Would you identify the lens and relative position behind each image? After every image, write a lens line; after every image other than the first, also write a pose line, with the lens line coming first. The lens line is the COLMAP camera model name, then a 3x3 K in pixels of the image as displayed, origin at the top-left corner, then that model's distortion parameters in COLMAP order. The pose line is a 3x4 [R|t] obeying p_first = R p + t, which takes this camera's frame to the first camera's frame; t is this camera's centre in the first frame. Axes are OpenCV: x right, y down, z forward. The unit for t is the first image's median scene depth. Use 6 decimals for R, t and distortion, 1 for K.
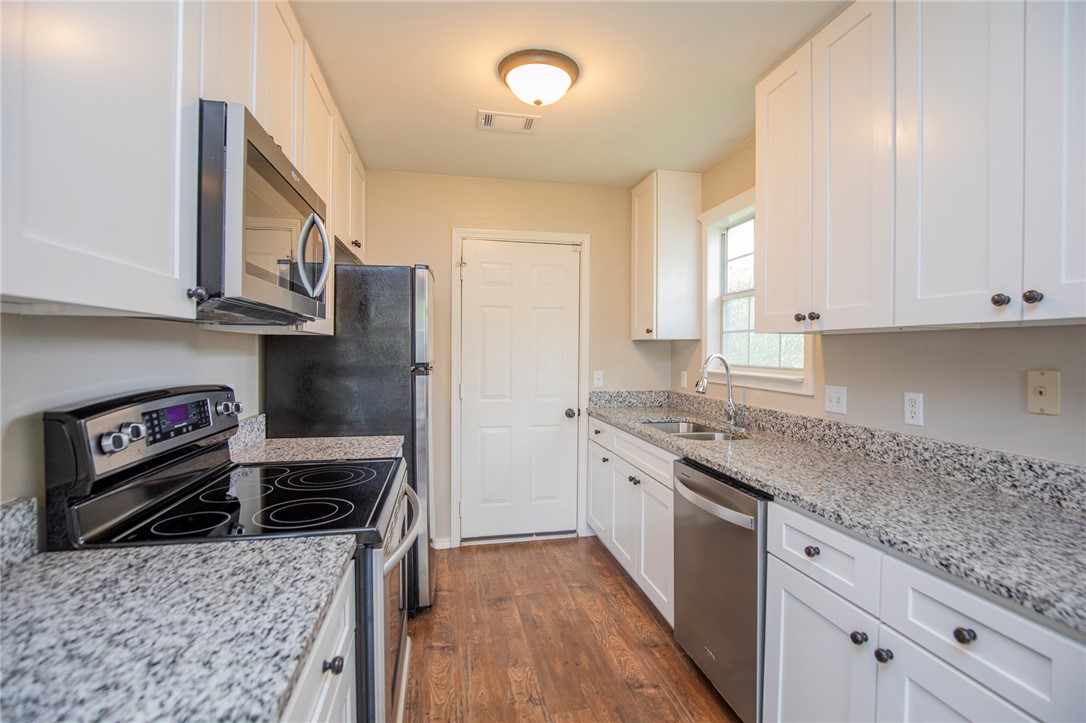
lens RADIAL K [[502.3, 0, 557.4], [0, 502.3, 354.1], [0, 0, 1]] dist [-0.031433, 0.005596]
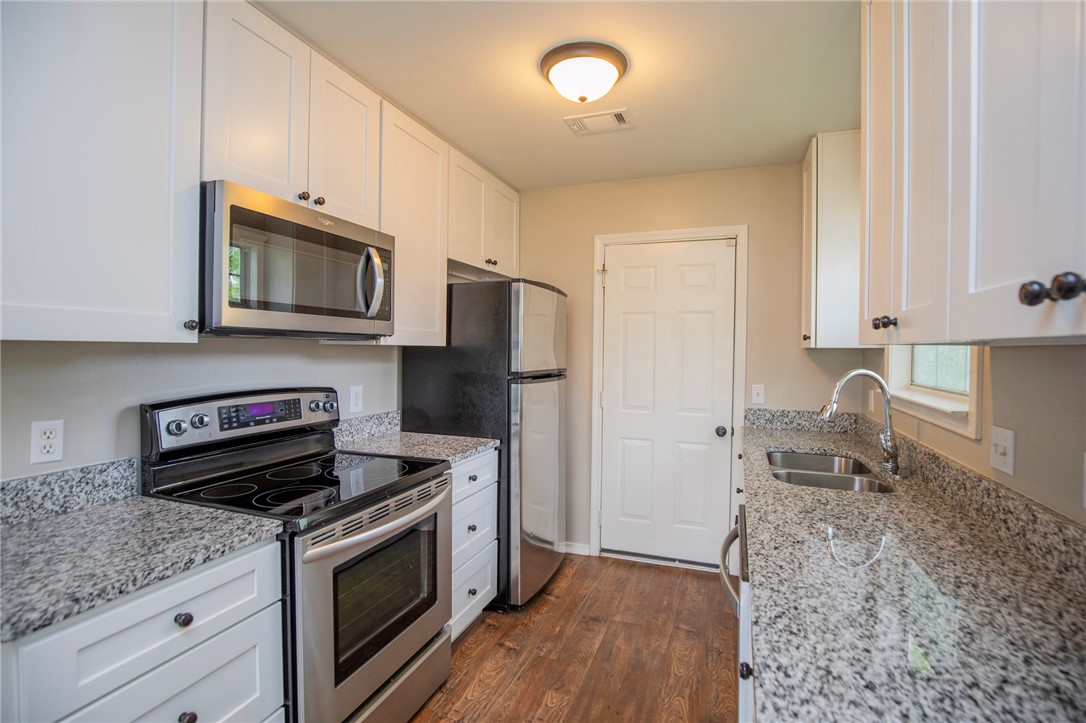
lens RADIAL K [[502.3, 0, 549.1], [0, 502.3, 354.7], [0, 0, 1]] dist [-0.031433, 0.005596]
pose [[0.846654, 0.009031, -0.532067, 0.430996], [-0.010259, 0.999947, 0.000648, -0.025541], [0.532044, 0.004910, 0.846702, 0.183672]]
